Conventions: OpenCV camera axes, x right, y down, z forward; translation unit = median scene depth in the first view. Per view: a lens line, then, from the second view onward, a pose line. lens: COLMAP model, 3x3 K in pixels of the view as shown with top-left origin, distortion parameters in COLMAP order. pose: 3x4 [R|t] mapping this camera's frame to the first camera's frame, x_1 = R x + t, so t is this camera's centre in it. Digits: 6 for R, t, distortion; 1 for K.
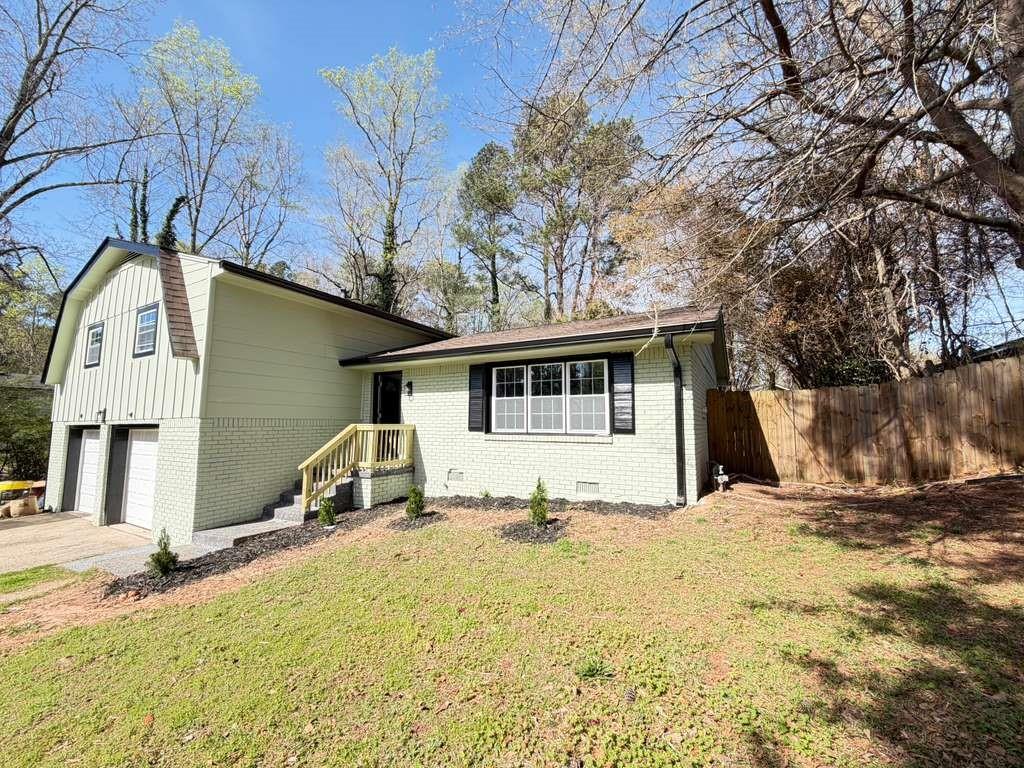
lens RADIAL K [[423.6, 0, 508.7], [0, 423.6, 385.7], [0, 0, 1]] dist [-0.000126, -0.000086]
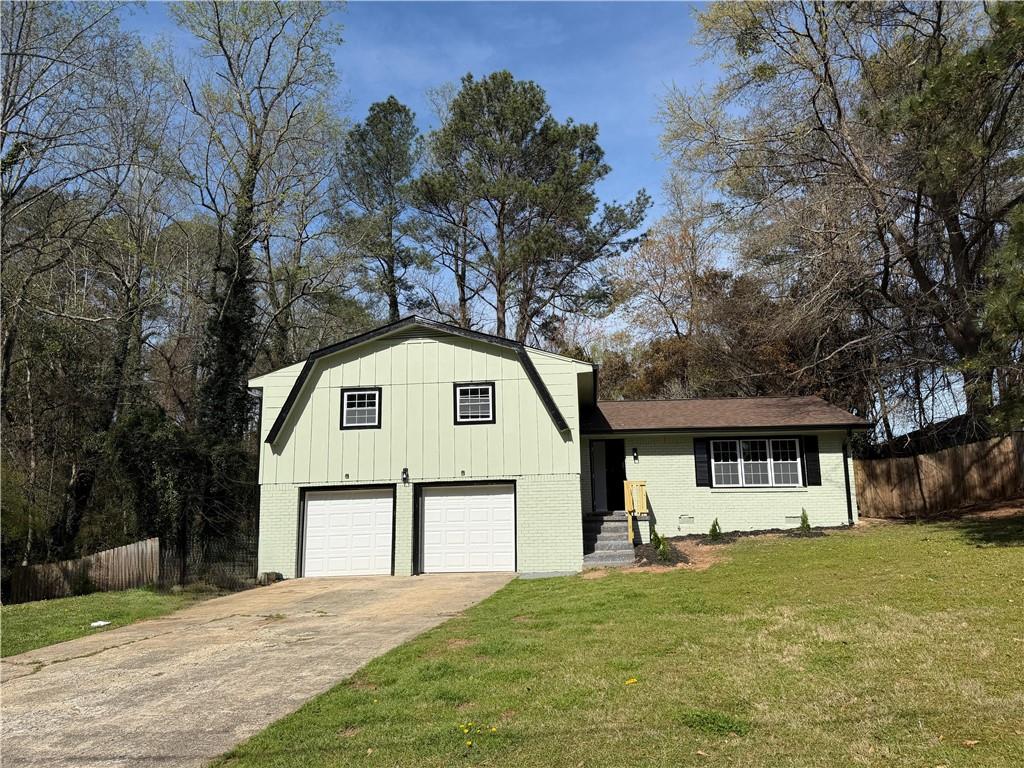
lens RADIAL K [[747.8, 0, 546.9], [0, 747.8, 385.5], [0, 0, 1]] dist [0.053068, -0.000605]
pose [[0.892941, 0.056696, 0.446590, -1.652709], [-0.025434, 0.996807, -0.075692, -0.022497], [-0.449455, 0.056230, 0.891531, -0.978531]]
